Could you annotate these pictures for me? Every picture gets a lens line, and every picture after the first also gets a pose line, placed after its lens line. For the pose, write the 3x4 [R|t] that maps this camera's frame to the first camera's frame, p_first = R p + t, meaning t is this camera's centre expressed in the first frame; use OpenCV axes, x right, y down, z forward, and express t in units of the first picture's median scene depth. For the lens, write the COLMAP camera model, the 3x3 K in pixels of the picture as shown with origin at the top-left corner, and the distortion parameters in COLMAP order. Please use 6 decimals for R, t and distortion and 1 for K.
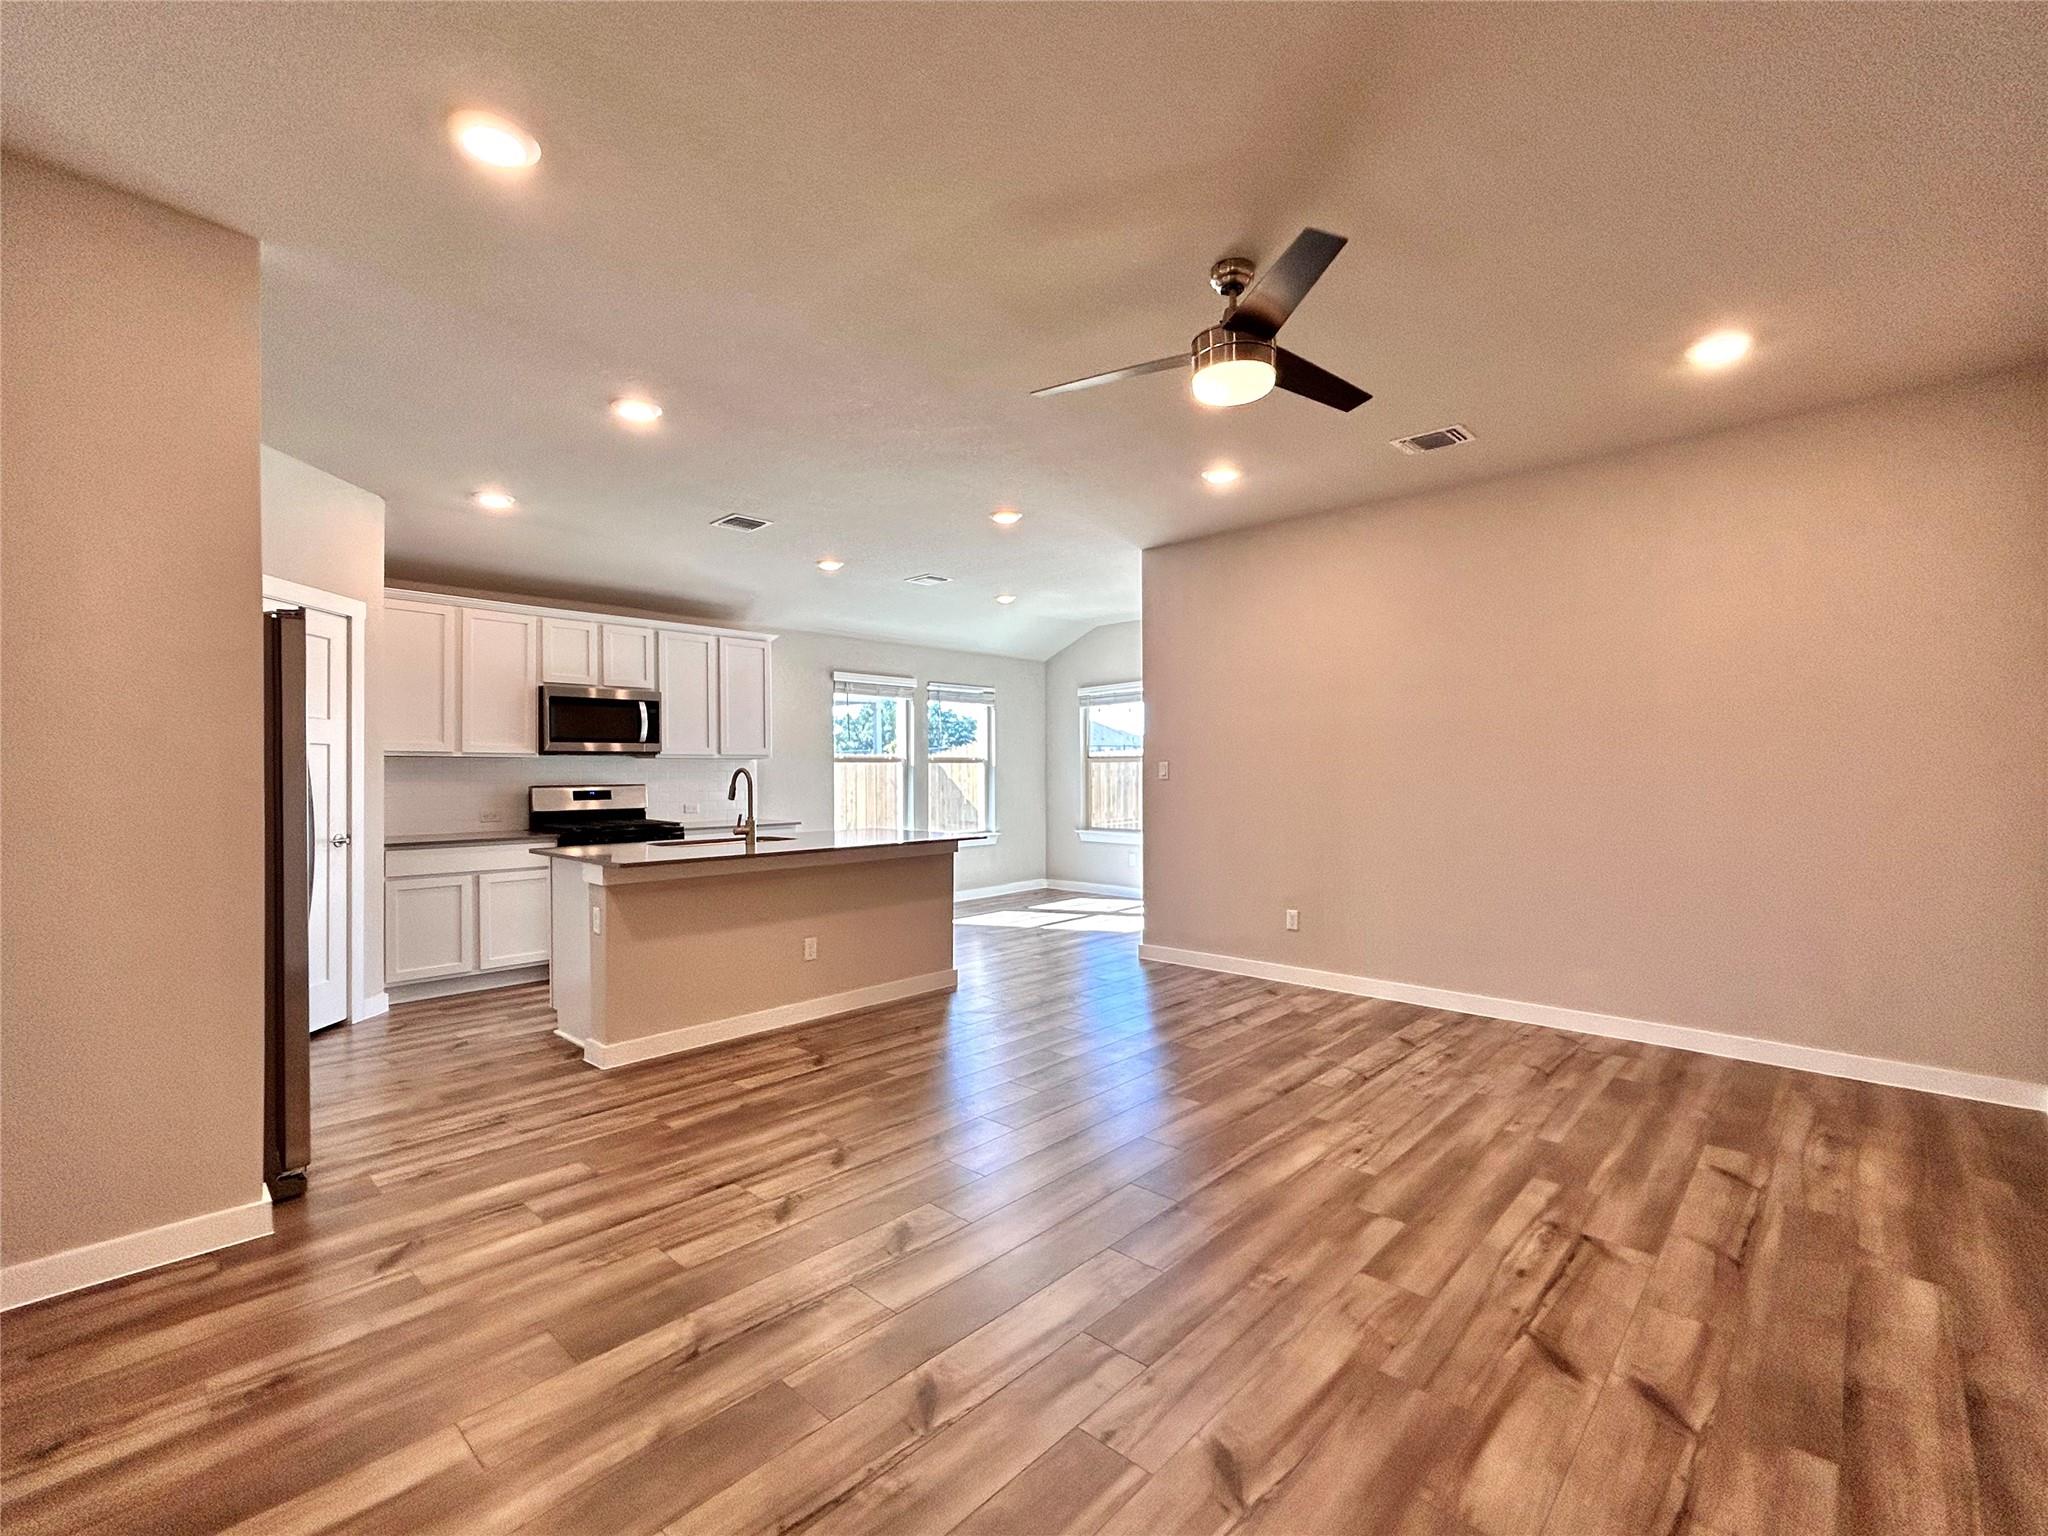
lens RADIAL K [[907.3, 0, 1025.5], [0, 907.3, 776.6], [0, 0, 1]] dist [-0.002050, -0.000145]
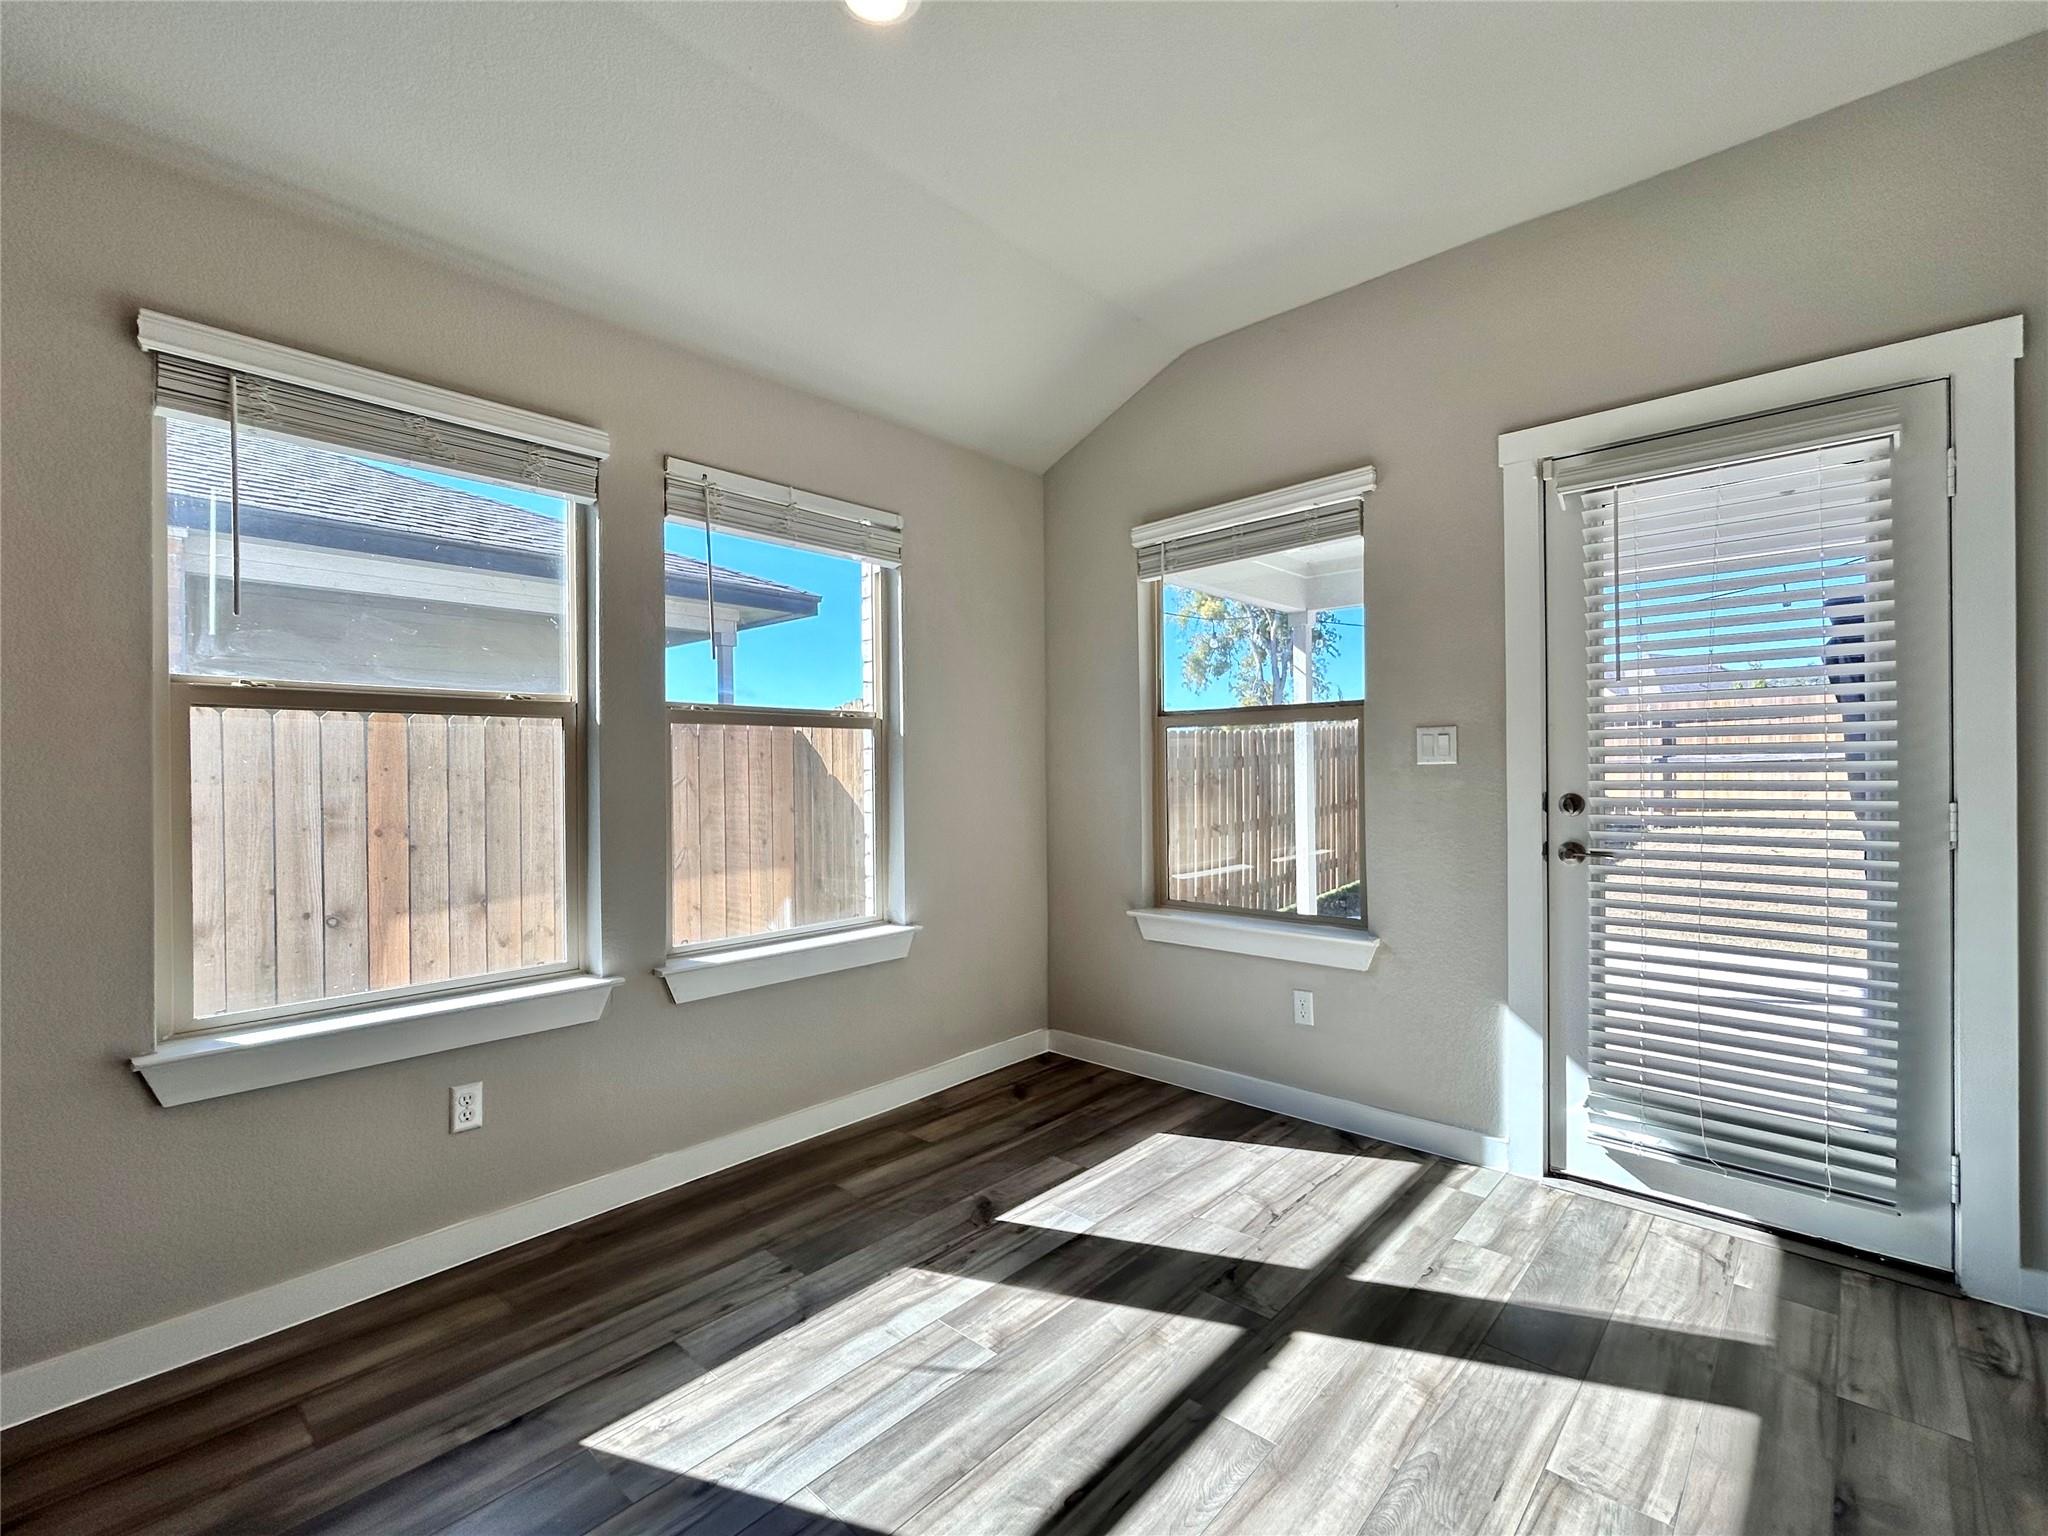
lens RADIAL K [[907.3, 0, 1029.9], [0, 907.3, 765.5], [0, 0, 1]] dist [-0.002050, -0.000145]
pose [[0.999911, -0.005136, 0.012296, 0.030558], [0.005235, 0.999954, -0.008030, 0.008953], [-0.012254, 0.008094, 0.999892, 1.832780]]
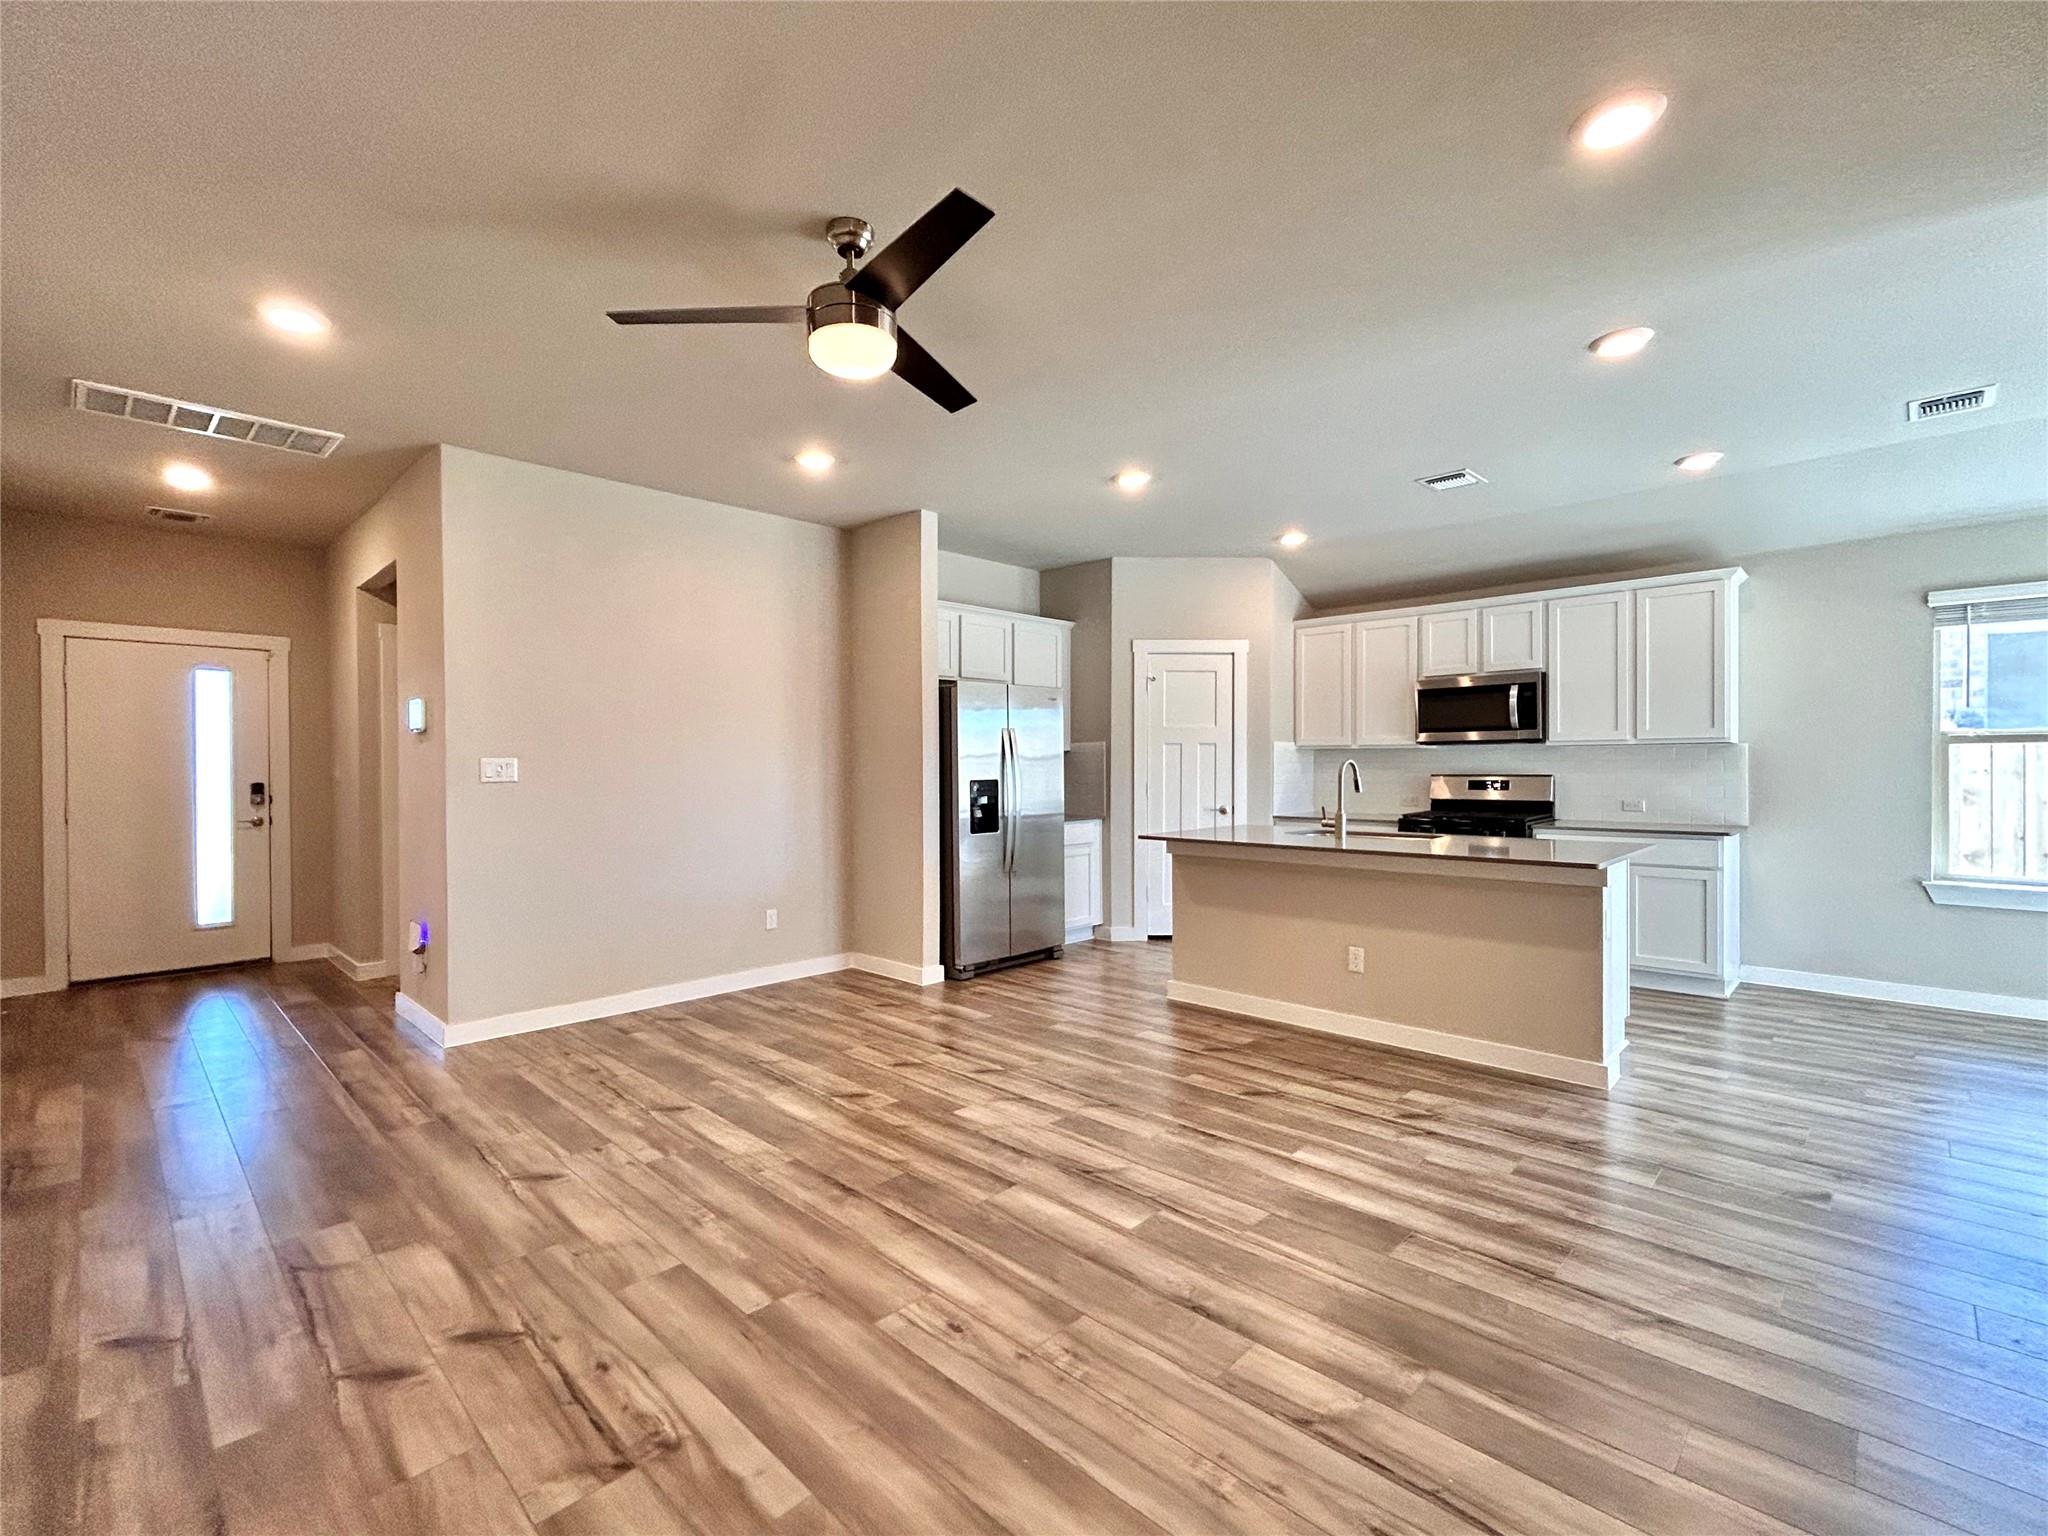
lens RADIAL K [[907.3, 0, 1022.8], [0, 907.3, 775.6], [0, 0, 1]] dist [-0.002050, -0.000145]
pose [[-0.022868, 0.016830, -0.999597, 0.963903], [0.000623, 0.999858, 0.016820, -0.012236], [0.999738, -0.000238, -0.022875, 0.989849]]
